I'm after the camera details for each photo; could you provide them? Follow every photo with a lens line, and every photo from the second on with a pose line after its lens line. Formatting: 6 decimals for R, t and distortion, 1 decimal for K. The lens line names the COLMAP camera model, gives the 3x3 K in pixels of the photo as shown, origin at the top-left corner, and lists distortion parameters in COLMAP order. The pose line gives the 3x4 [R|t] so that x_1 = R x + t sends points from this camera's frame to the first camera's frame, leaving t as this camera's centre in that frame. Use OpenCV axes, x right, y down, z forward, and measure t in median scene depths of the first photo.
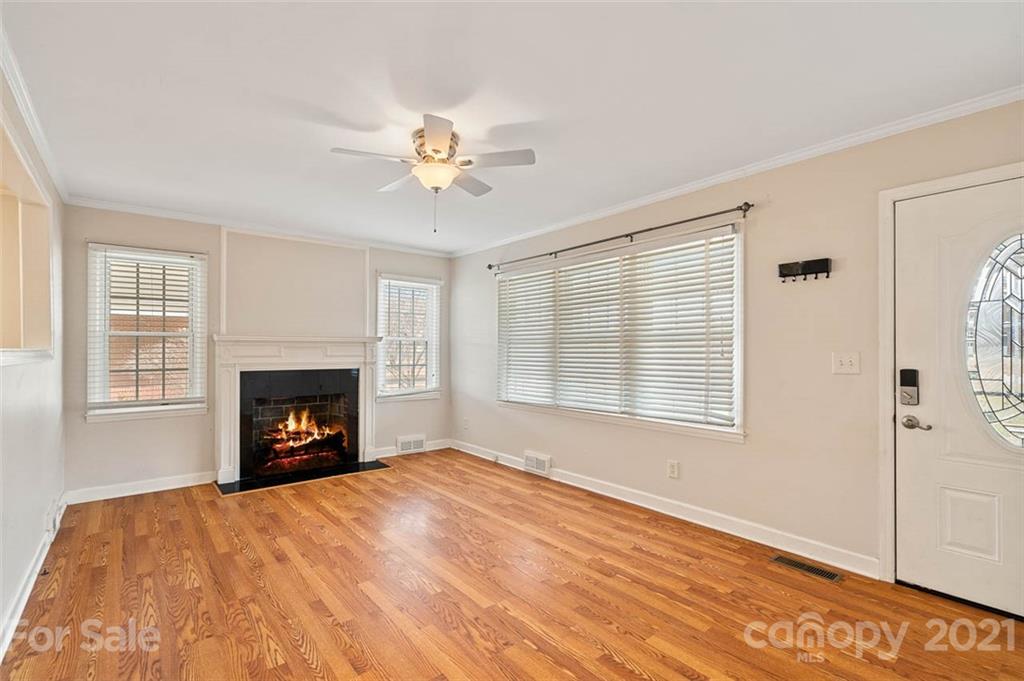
lens RADIAL K [[468.1, 0, 503.9], [0, 468.1, 348.2], [0, 0, 1]] dist [-0.008391, -0.000075]
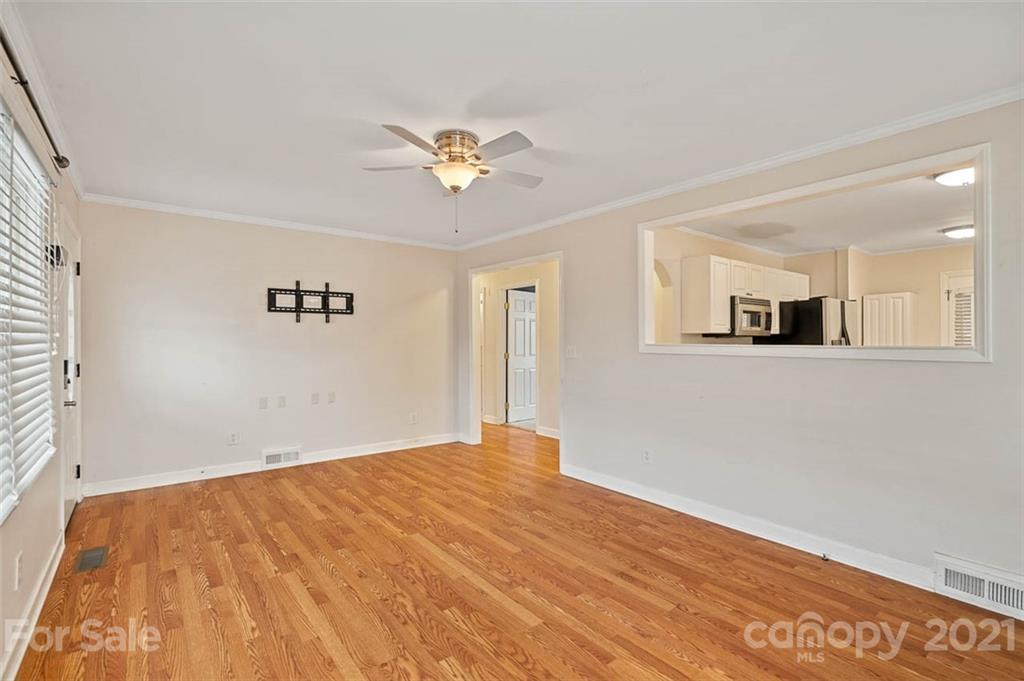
lens RADIAL K [[463.6, 0, 492.1], [0, 463.6, 342.4], [0, 0, 1]] dist [-0.009551, -0.000144]
pose [[-0.999334, -0.003593, 0.036307, -0.183960], [-0.003600, 0.999994, -0.000129, -0.002564], [-0.036306, -0.000260, -0.999341, 1.406620]]
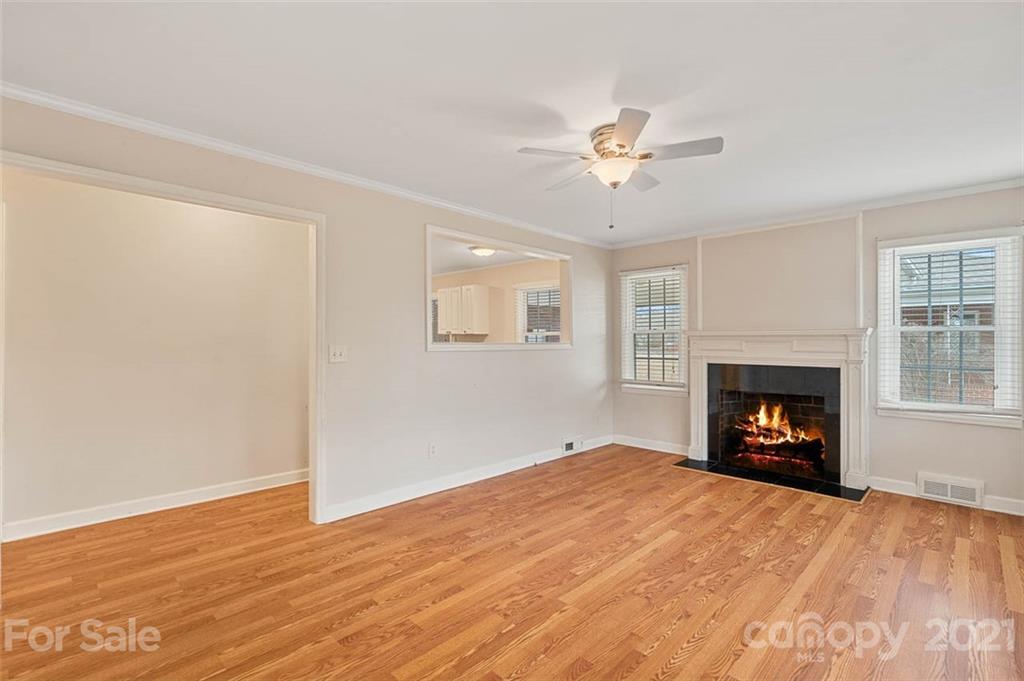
lens RADIAL K [[474.0, 0, 509.3], [0, 474.0, 334.8], [0, 0, 1]] dist [-0.001394, 0.000311]
pose [[0.112328, -0.013425, -0.993580, 0.586733], [0.000899, 0.999910, -0.013409, -0.003694], [0.993671, 0.000613, 0.112330, 0.465102]]
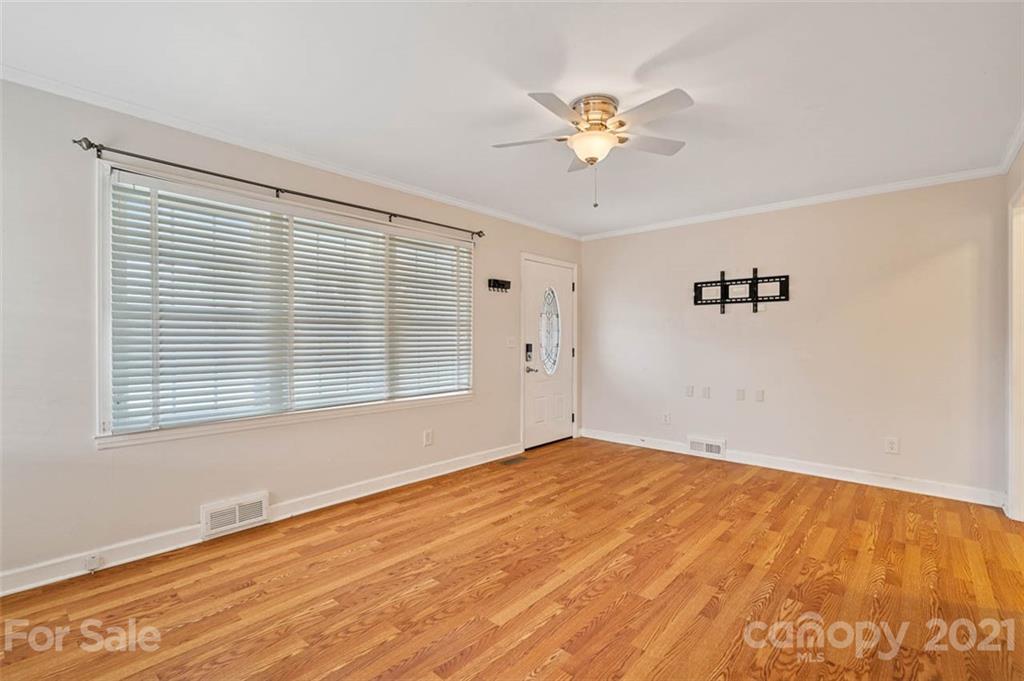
lens RADIAL K [[462.5, 0, 512.1], [0, 462.5, 341.9], [0, 0, 1]] dist [-0.000008, 0.000201]
pose [[-0.165127, -0.009041, 0.986231, -0.733278], [-0.007283, 0.999942, 0.007948, 0.013611], [-0.986245, -0.005870, -0.165183, 0.921316]]
